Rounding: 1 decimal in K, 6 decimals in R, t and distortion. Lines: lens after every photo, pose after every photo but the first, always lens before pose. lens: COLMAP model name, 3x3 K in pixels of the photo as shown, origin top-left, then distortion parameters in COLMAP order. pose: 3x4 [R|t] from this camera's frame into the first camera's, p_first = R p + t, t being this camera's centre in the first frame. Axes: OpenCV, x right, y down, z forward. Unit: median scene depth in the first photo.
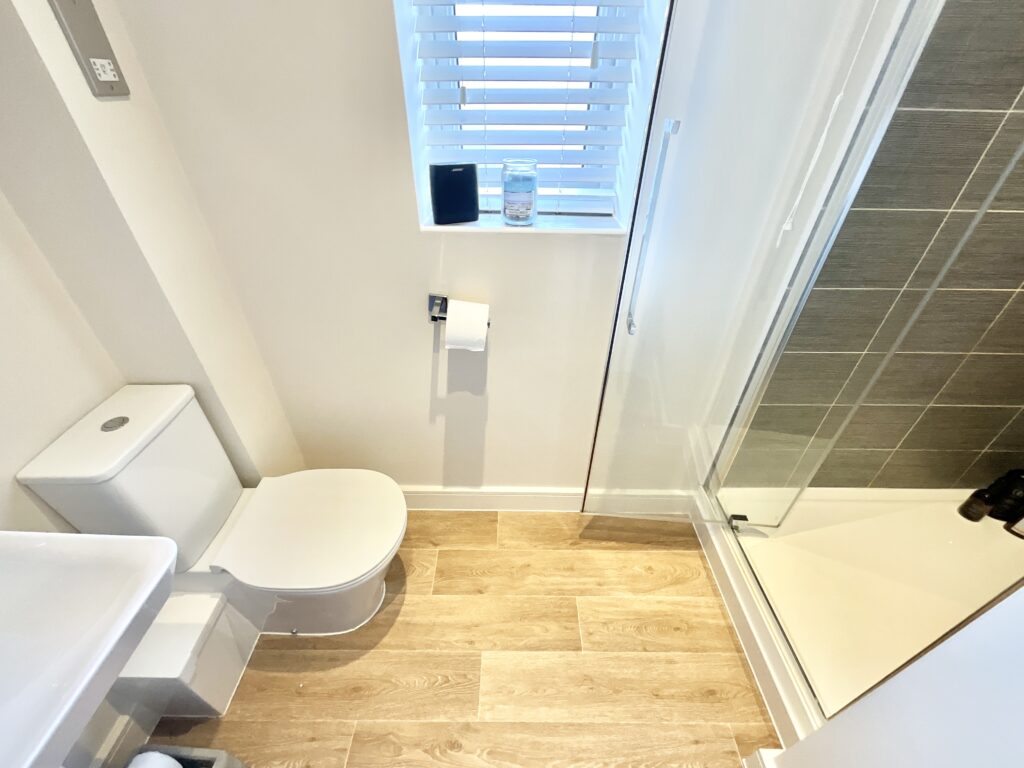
lens RADIAL K [[412.1, 0, 510.1], [0, 412.1, 383.2], [0, 0, 1]] dist [-0.001741, 0.000245]
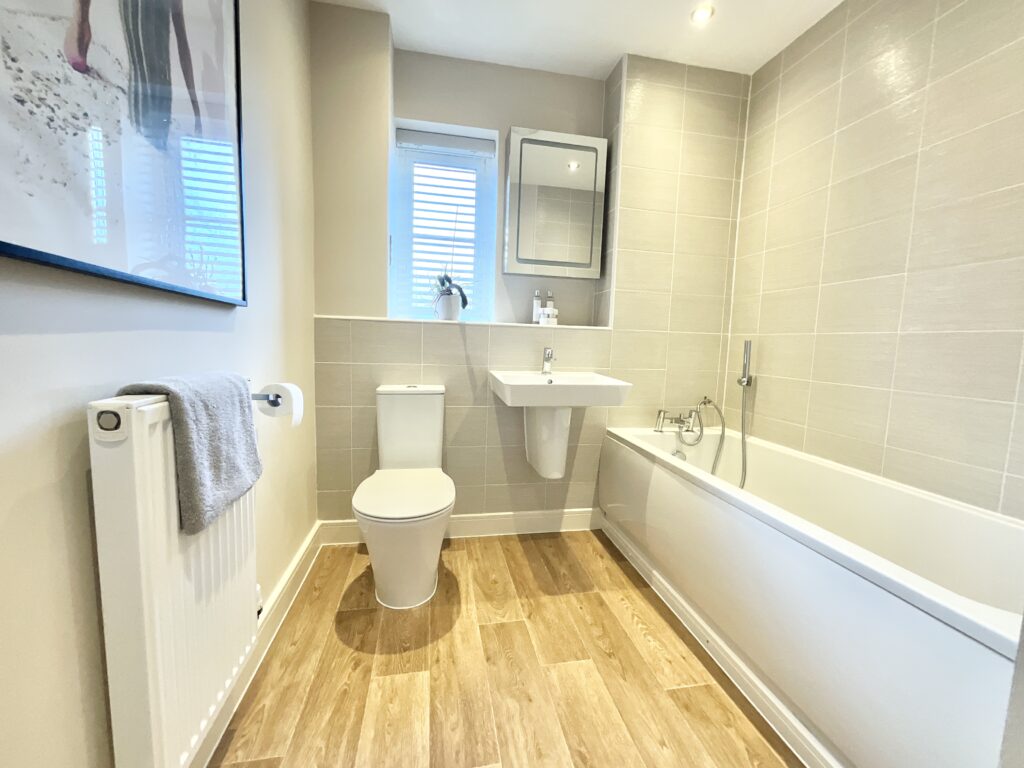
lens RADIAL K [[412.1, 0, 509.9], [0, 412.1, 386.1], [0, 0, 1]] dist [-0.001741, 0.000245]
pose [[0.183000, 0.089170, -0.979061, 0.864601], [-0.596706, 0.801534, -0.038532, 0.023851], [0.781315, 0.591263, 0.199889, 0.539044]]
